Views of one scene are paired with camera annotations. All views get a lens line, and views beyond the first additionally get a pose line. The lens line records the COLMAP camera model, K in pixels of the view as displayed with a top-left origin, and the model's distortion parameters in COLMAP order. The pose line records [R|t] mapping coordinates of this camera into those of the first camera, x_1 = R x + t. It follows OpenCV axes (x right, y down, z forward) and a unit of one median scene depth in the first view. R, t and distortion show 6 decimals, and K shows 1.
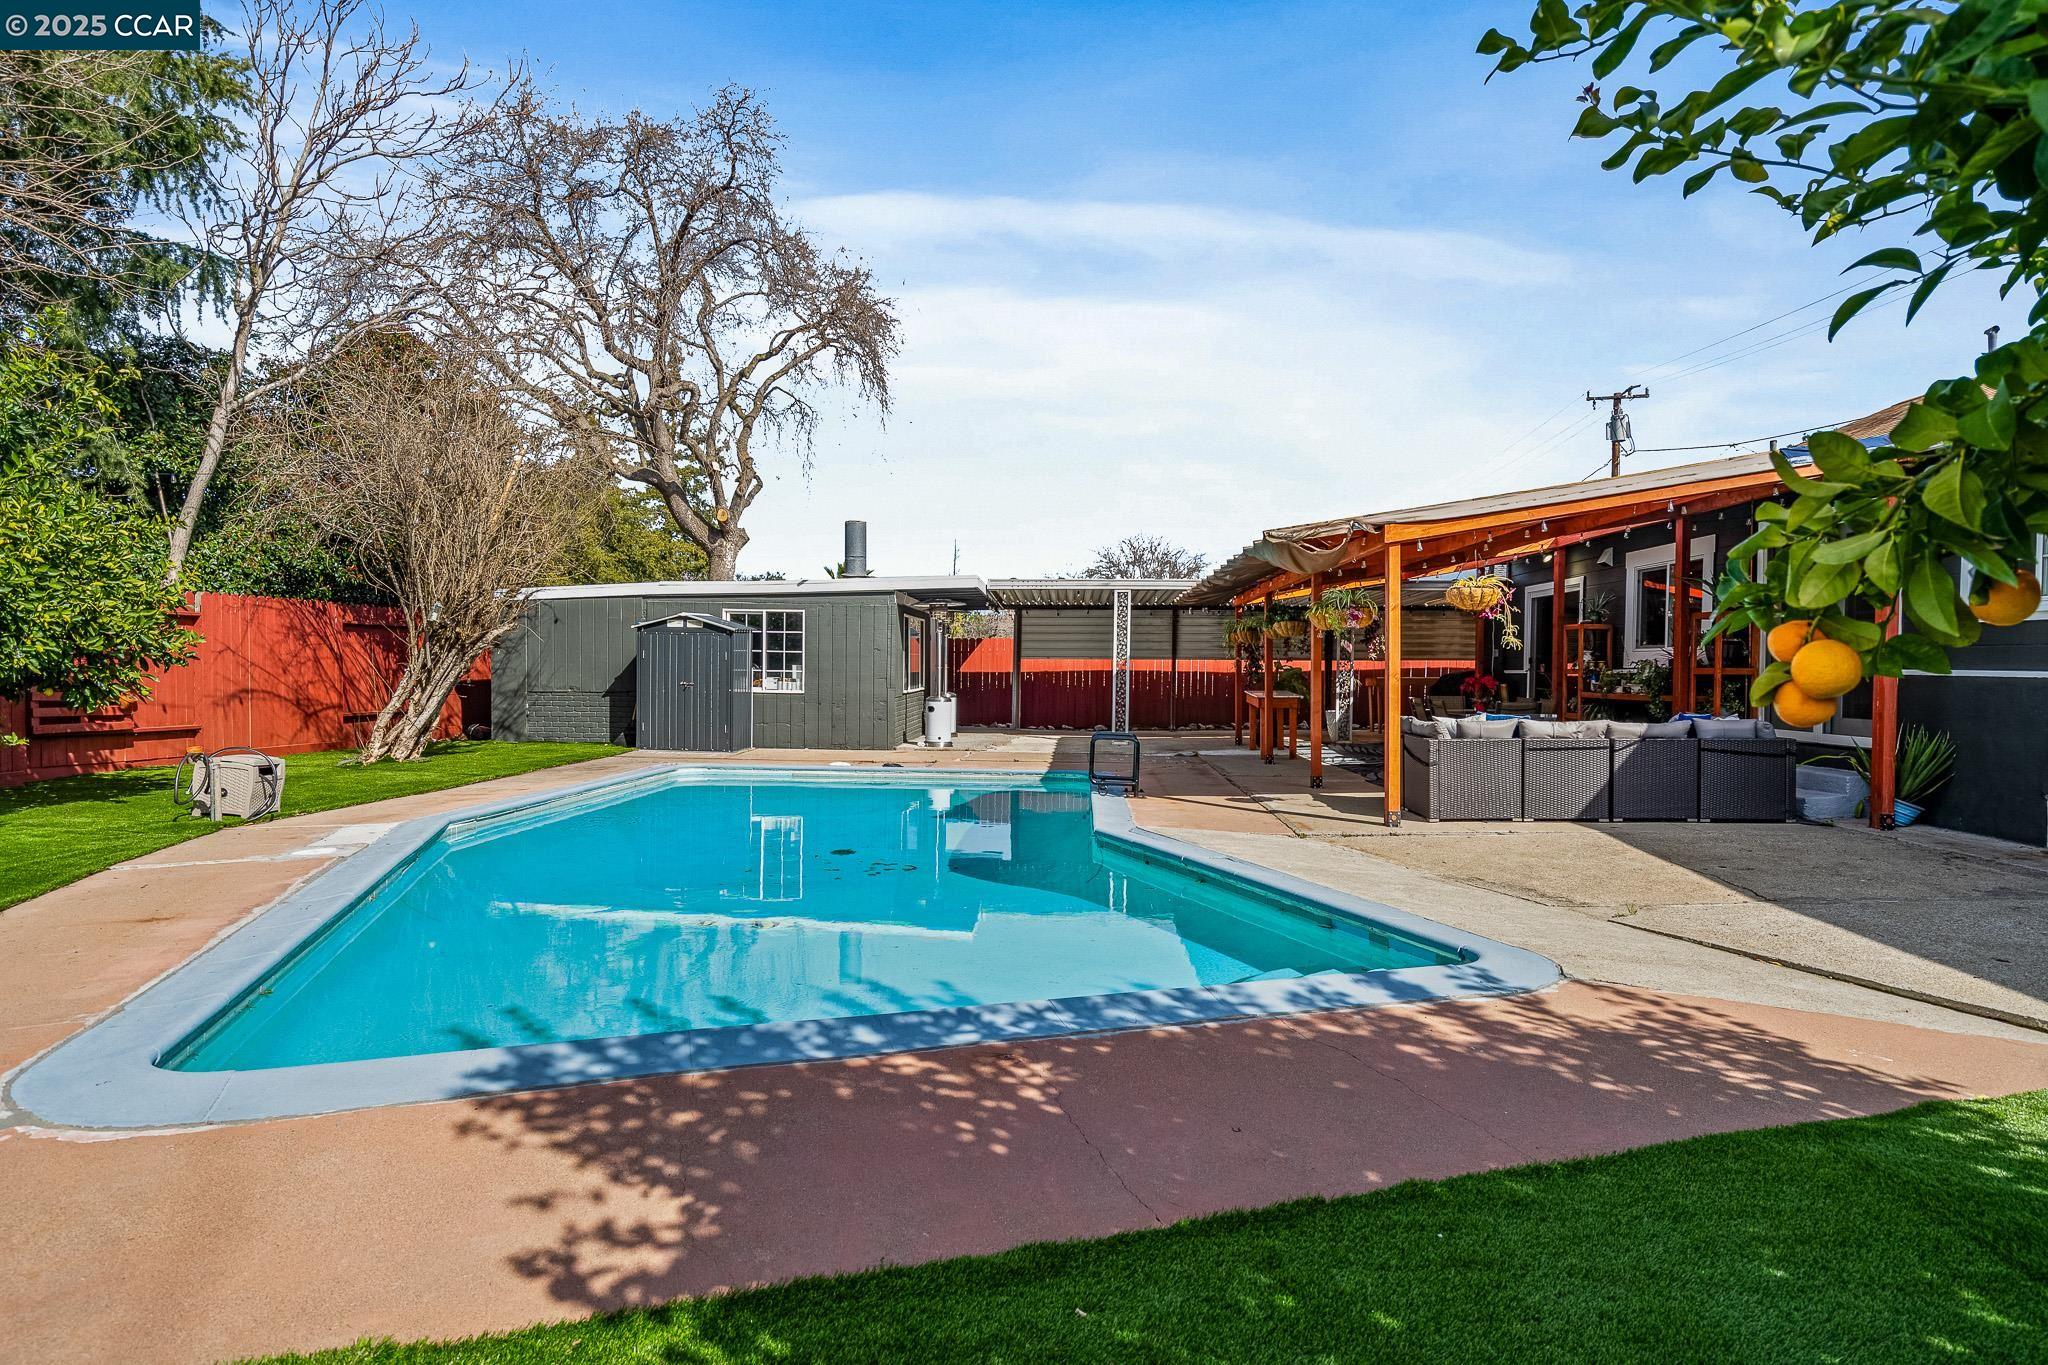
lens RADIAL K [[1136.6, 0, 1024.4], [0, 1136.6, 674.5], [0, 0, 1]] dist [-0.002331, 0.000160]
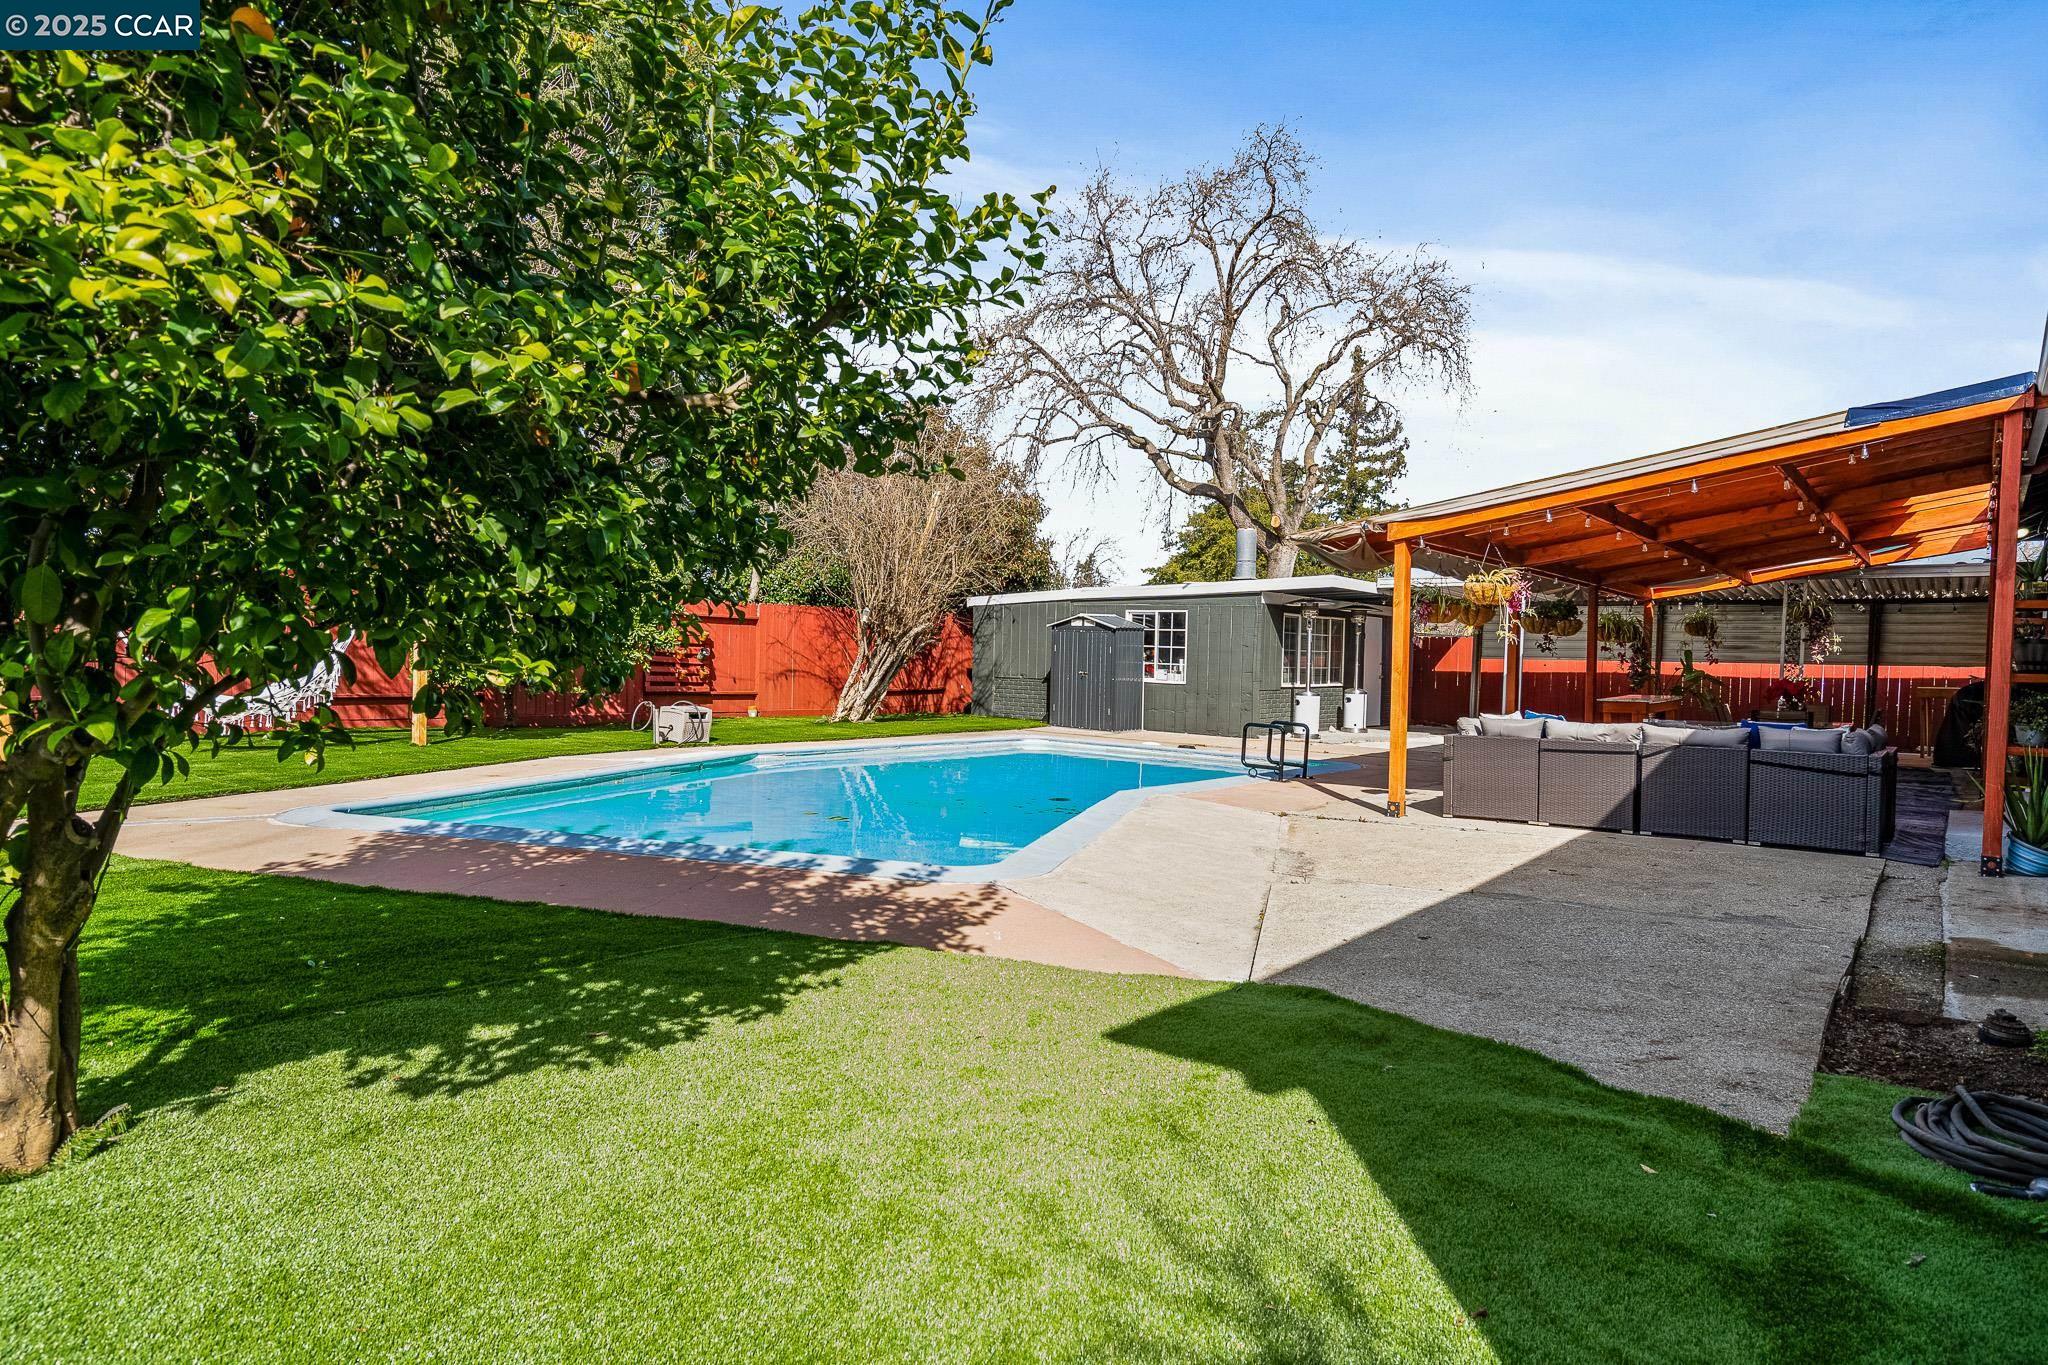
lens RADIAL K [[1136.6, 0, 1020.0], [0, 1136.6, 684.5], [0, 0, 1]] dist [-0.002331, 0.000160]
pose [[0.810083, 0.026642, -0.585710, 0.355534], [-0.021608, 0.999645, 0.015586, 0.003002], [0.585917, 0.000030, 0.810371, -0.017501]]
